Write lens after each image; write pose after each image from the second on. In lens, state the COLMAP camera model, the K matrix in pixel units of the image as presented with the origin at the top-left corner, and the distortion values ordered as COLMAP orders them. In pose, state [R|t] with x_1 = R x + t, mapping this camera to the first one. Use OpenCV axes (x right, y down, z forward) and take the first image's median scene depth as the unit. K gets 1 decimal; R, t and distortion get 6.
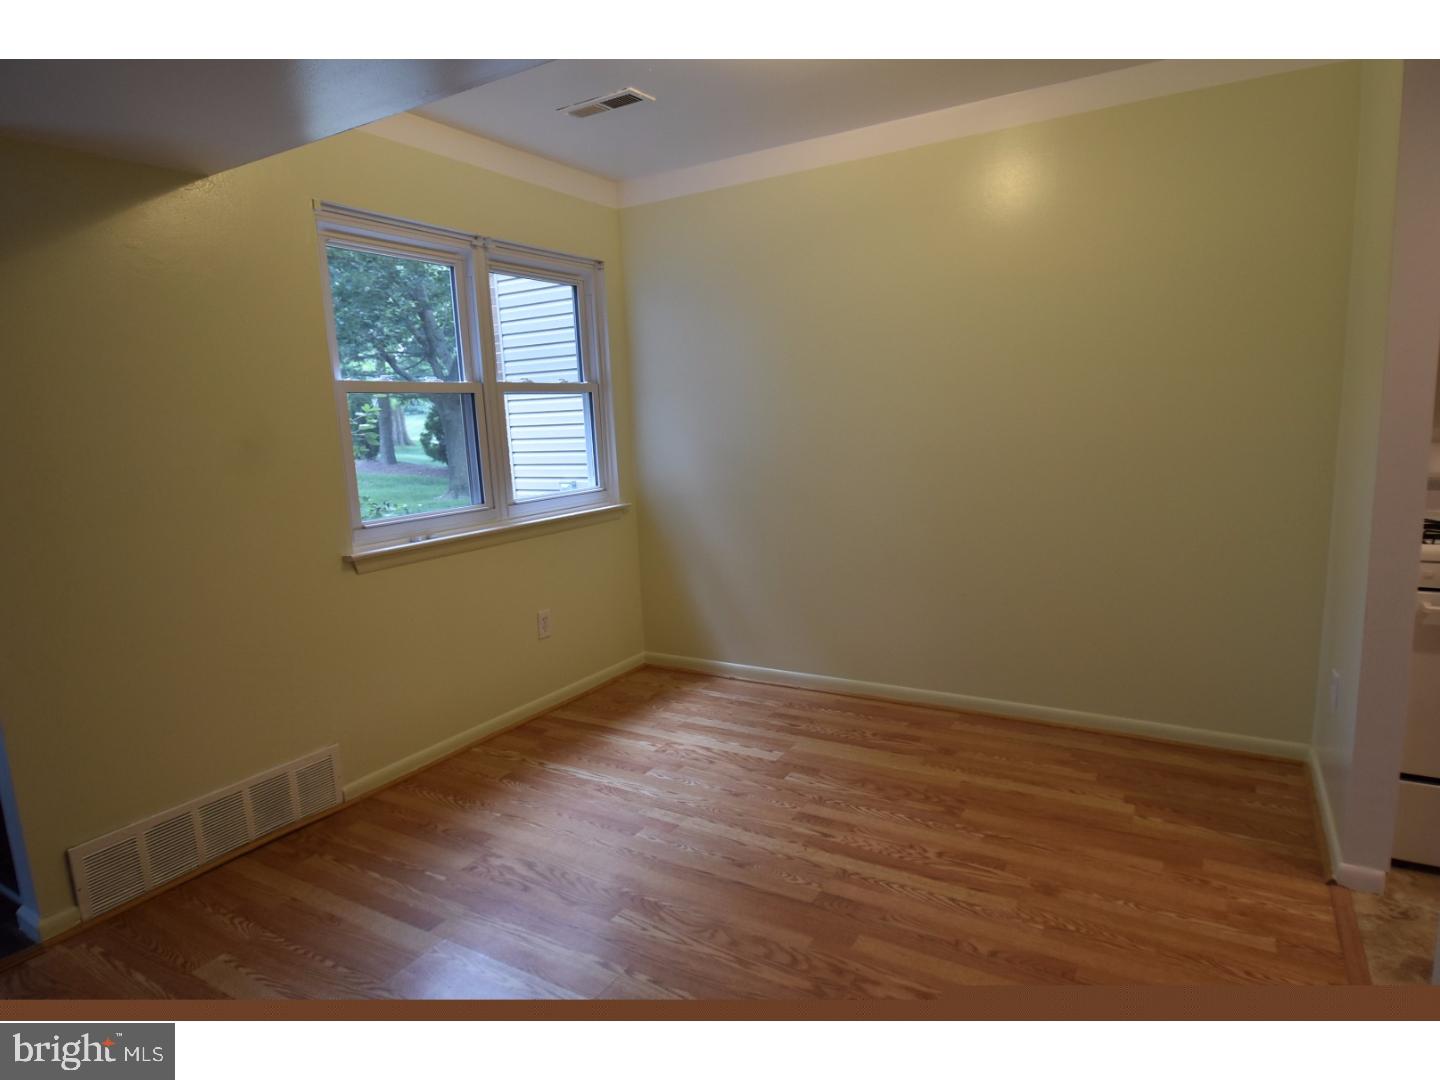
lens RADIAL K [[815.3, 0, 726.7], [0, 815.3, 539.2], [0, 0, 1]] dist [-0.003435, -0.000452]
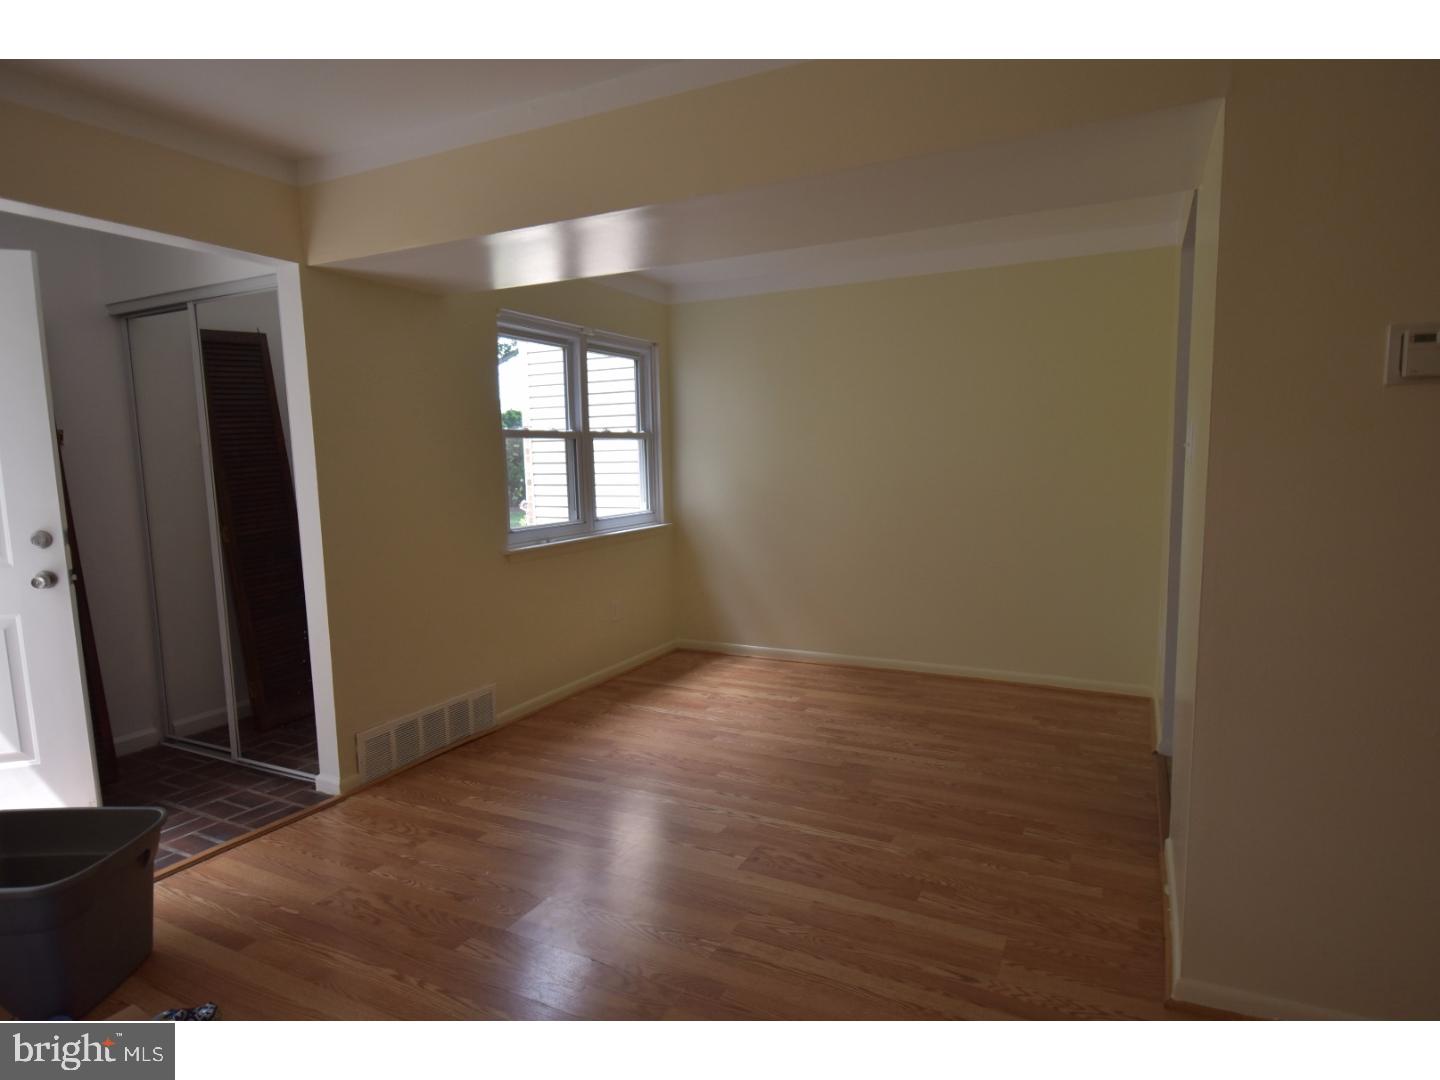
lens RADIAL K [[815.3, 0, 715.2], [0, 815.3, 543.3], [0, 0, 1]] dist [-0.003435, -0.000452]
pose [[0.997781, 0.015748, 0.064692, -0.178218], [-0.012943, 0.998967, -0.043553, 0.059848], [-0.065312, 0.042619, 0.996954, -0.422825]]
